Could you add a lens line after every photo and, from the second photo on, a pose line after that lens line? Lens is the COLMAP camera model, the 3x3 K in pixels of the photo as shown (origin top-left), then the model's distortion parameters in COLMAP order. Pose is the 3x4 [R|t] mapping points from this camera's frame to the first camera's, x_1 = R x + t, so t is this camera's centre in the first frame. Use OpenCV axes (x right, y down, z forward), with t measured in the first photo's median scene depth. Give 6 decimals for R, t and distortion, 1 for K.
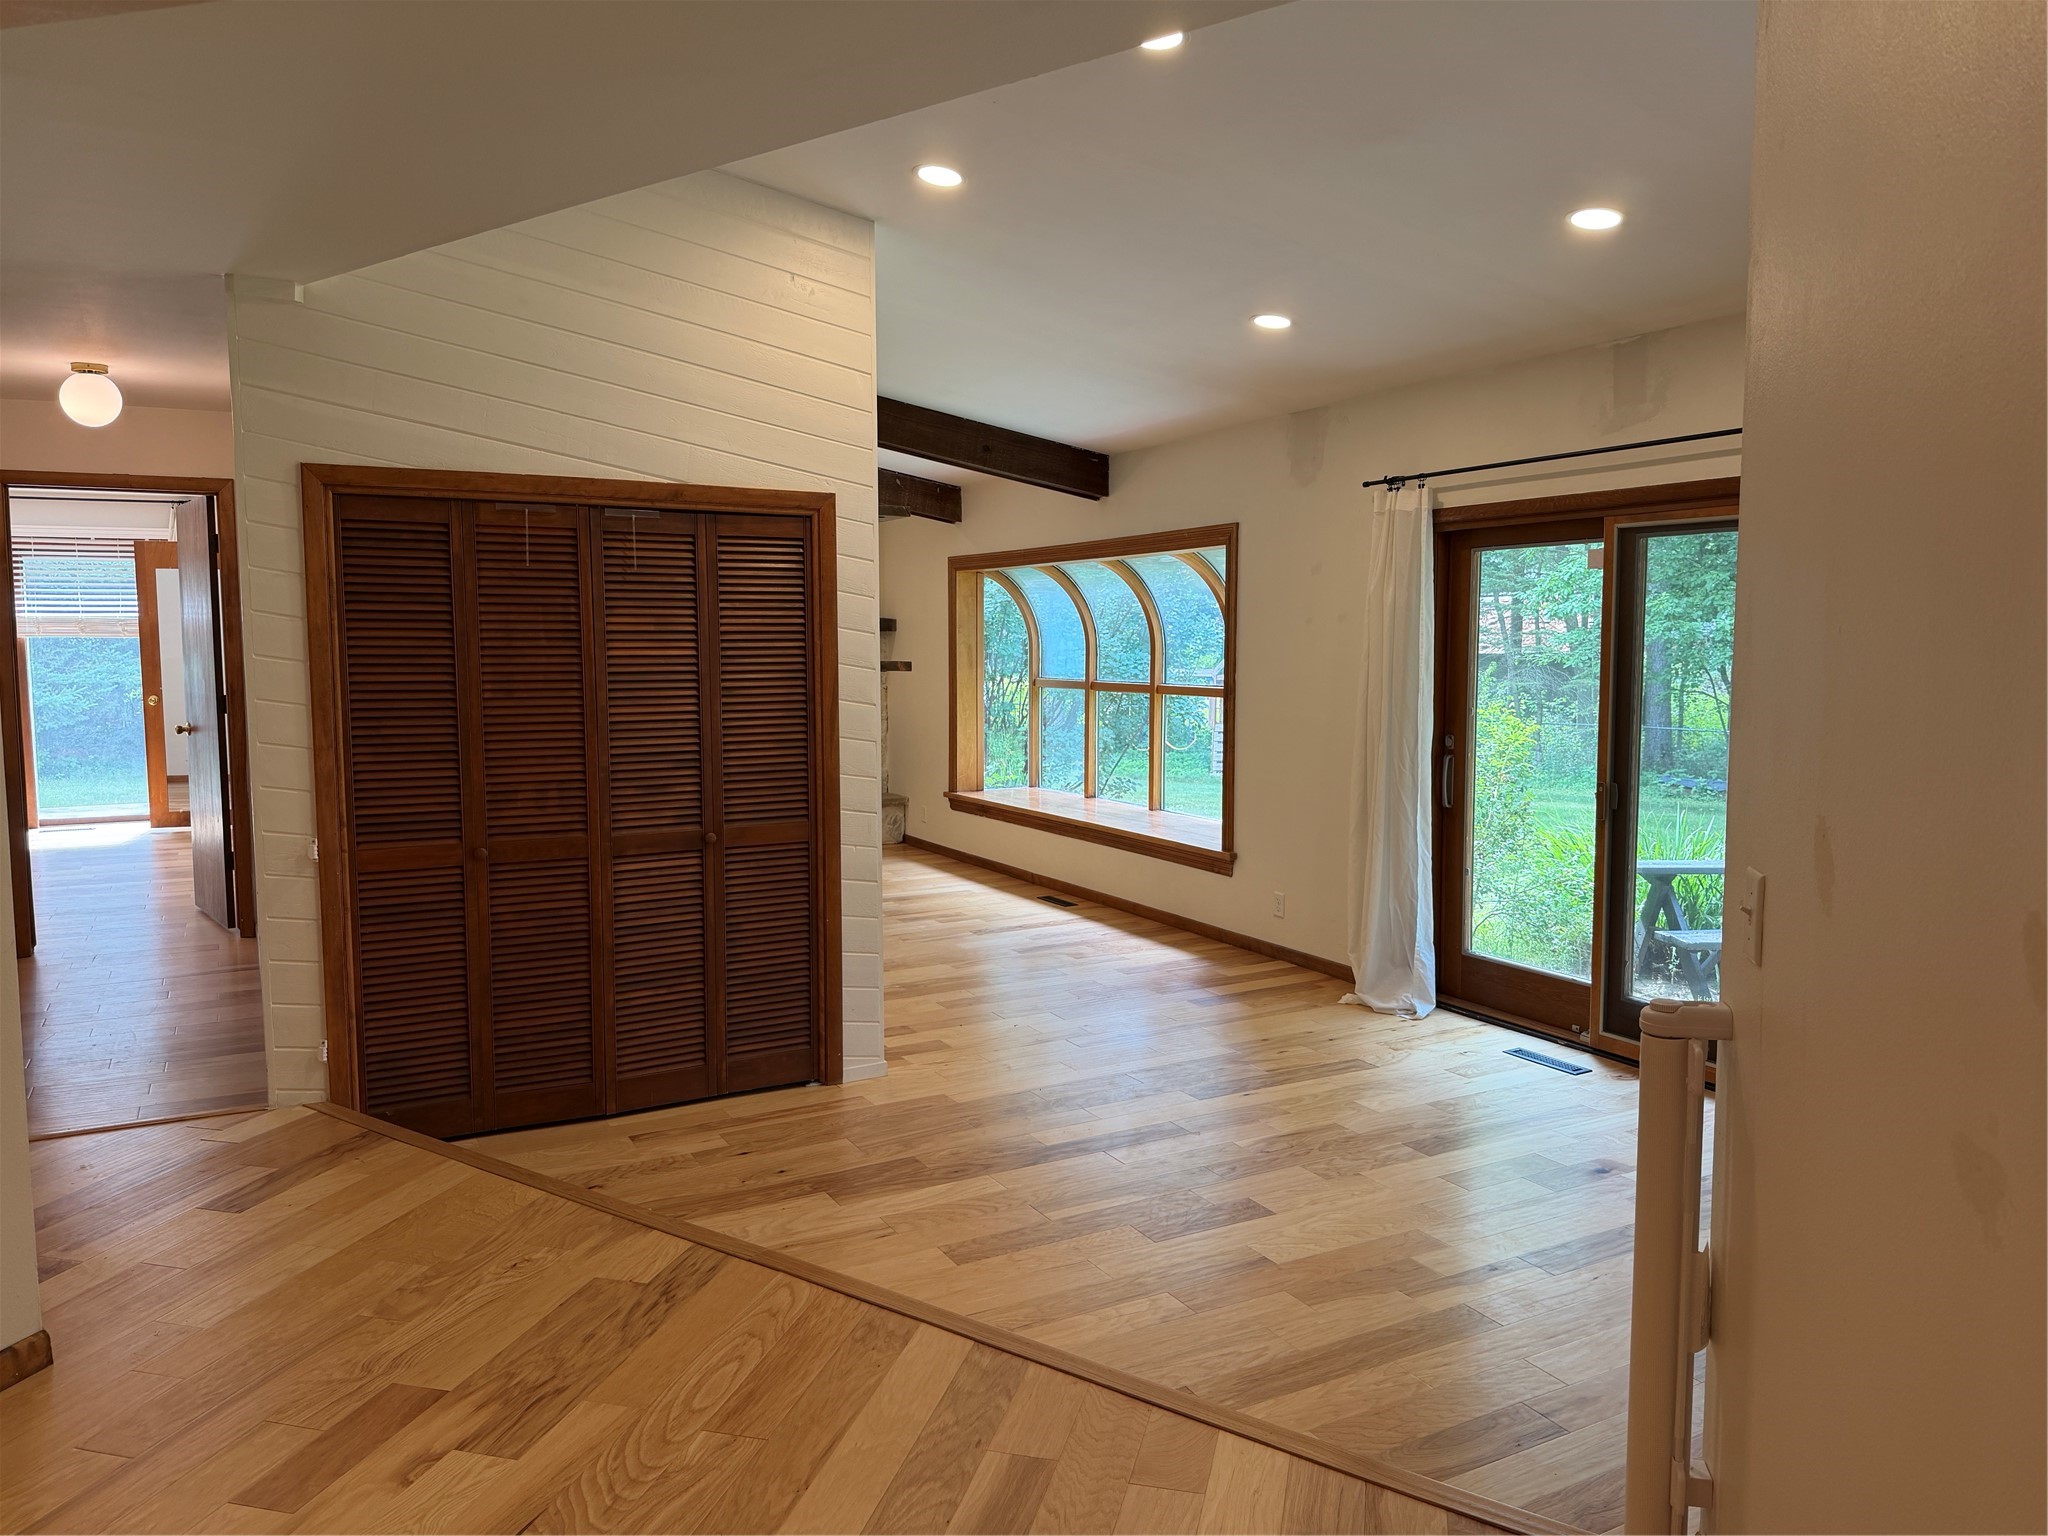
lens RADIAL K [[1429.1, 0, 1004.3], [0, 1429.1, 775.8], [0, 0, 1]] dist [0.054824, -0.086075]
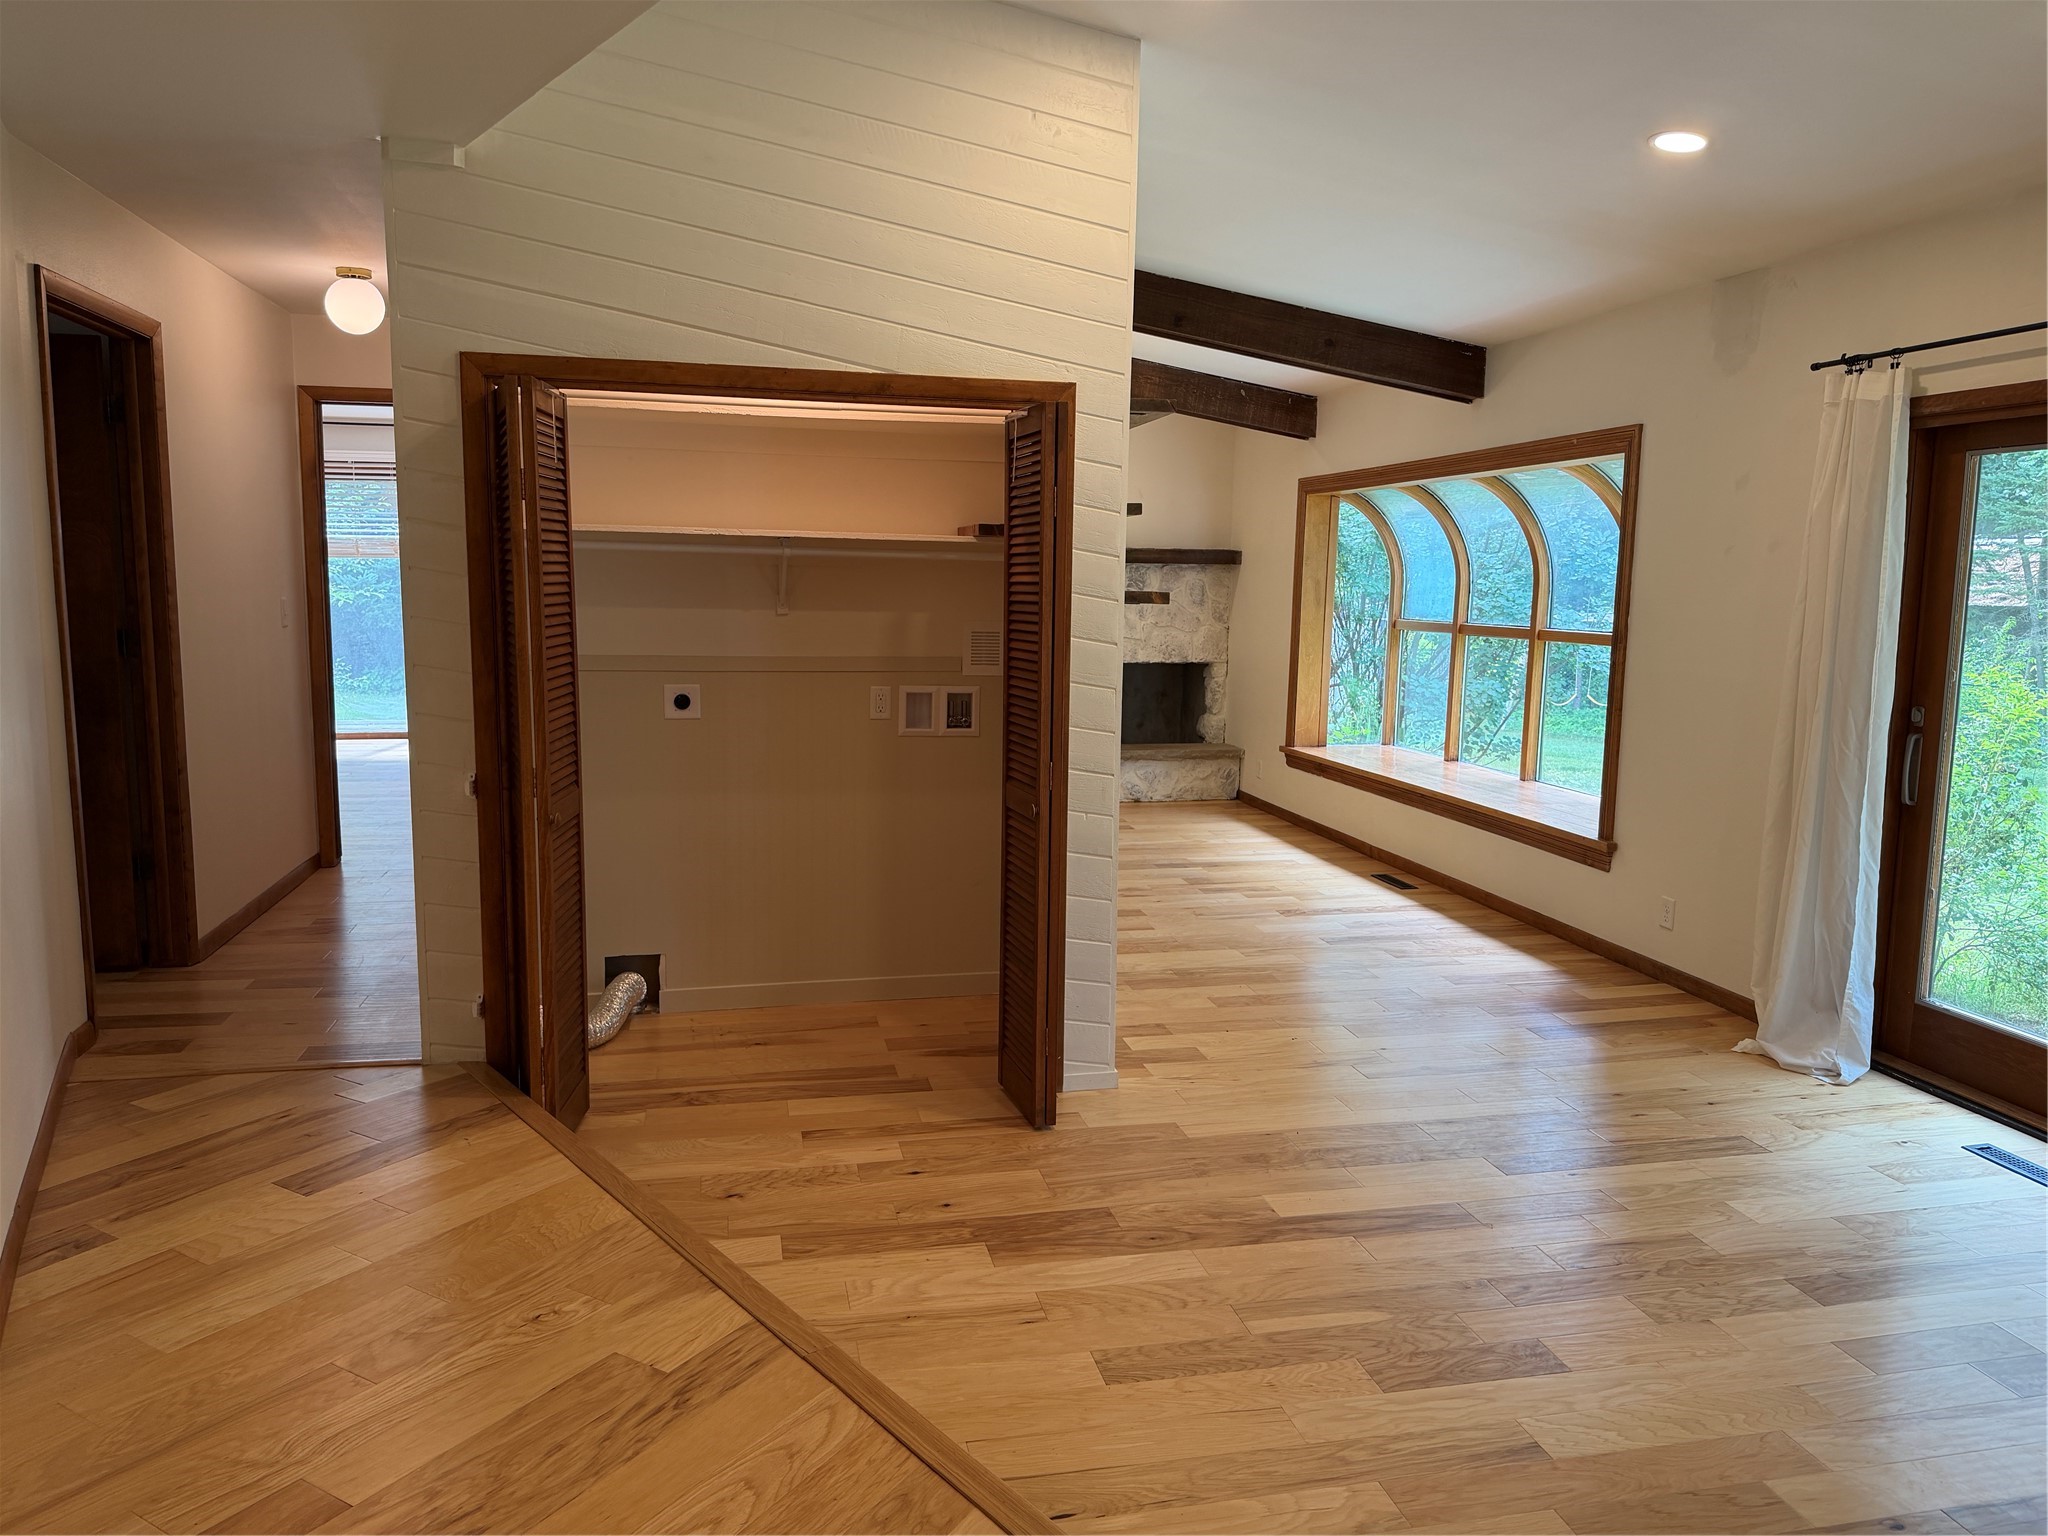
lens RADIAL K [[1429.1, 0, 1011.9], [0, 1429.1, 773.0], [0, 0, 1]] dist [0.054824, -0.086075]
pose [[0.960768, 0.052766, -0.272288, 0.080672], [-0.041856, 0.998077, 0.045727, -0.010741], [0.274178, -0.032536, 0.961129, 0.194435]]
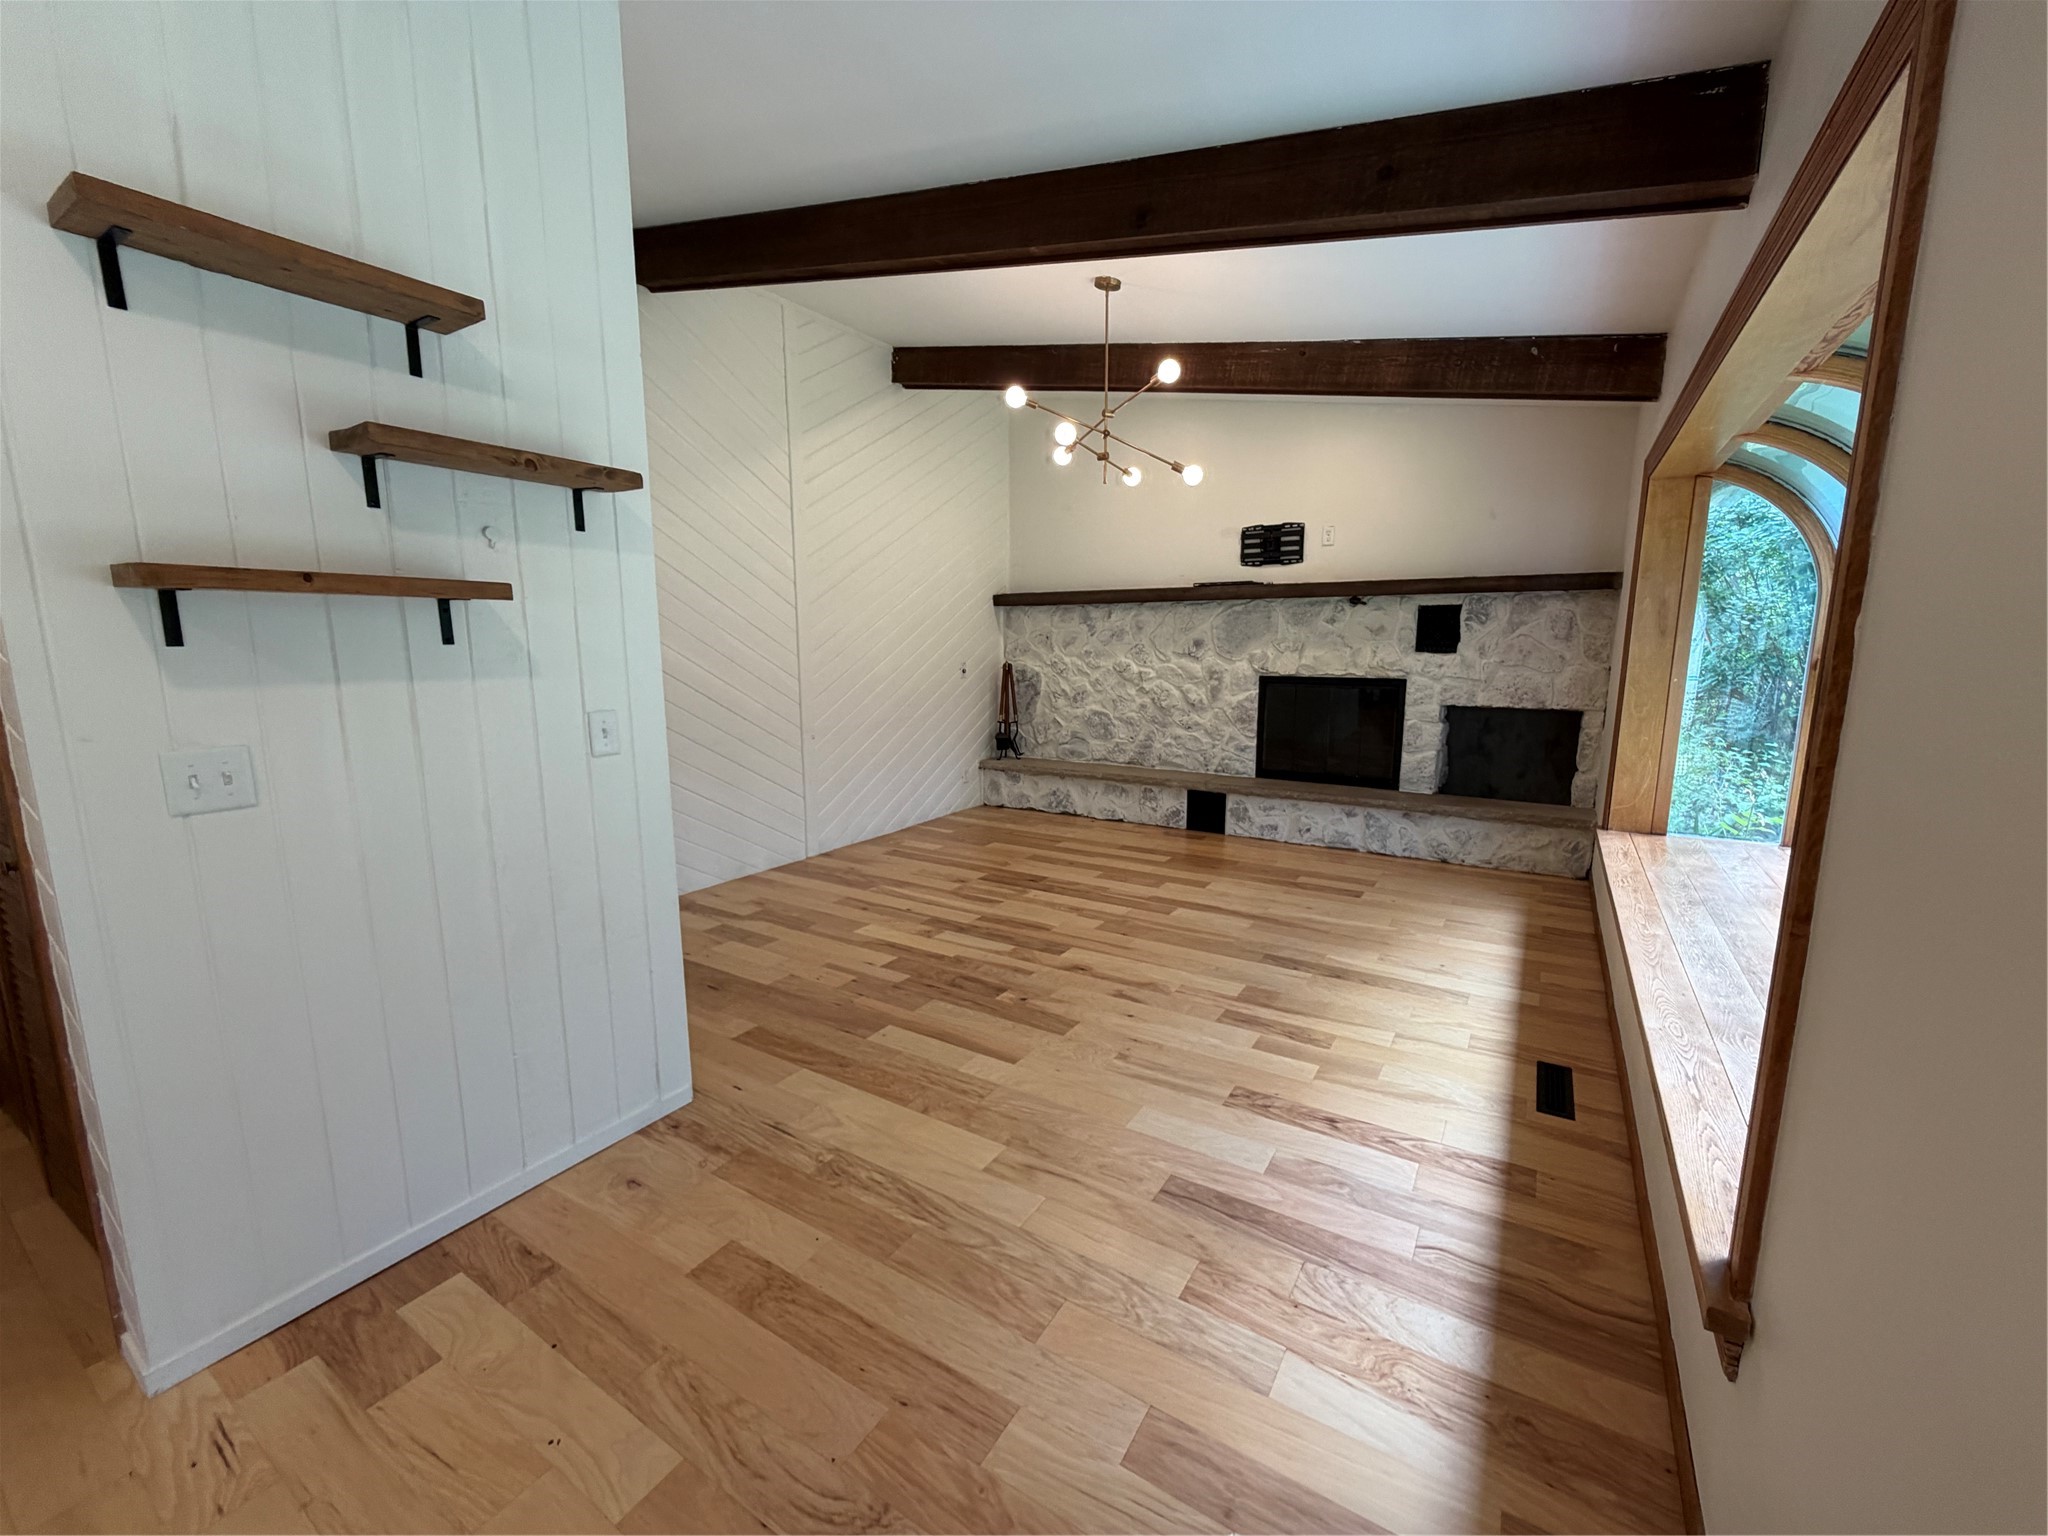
lens RADIAL K [[819.7, 0, 1028.4], [0, 819.7, 765.2], [0, 0, 1]] dist [0.000690, -0.000581]
pose [[0.496694, 0.134953, -0.857369, 0.305934], [-0.082106, 0.990714, 0.108376, -0.073237], [0.864033, 0.016565, 0.503162, 1.178580]]
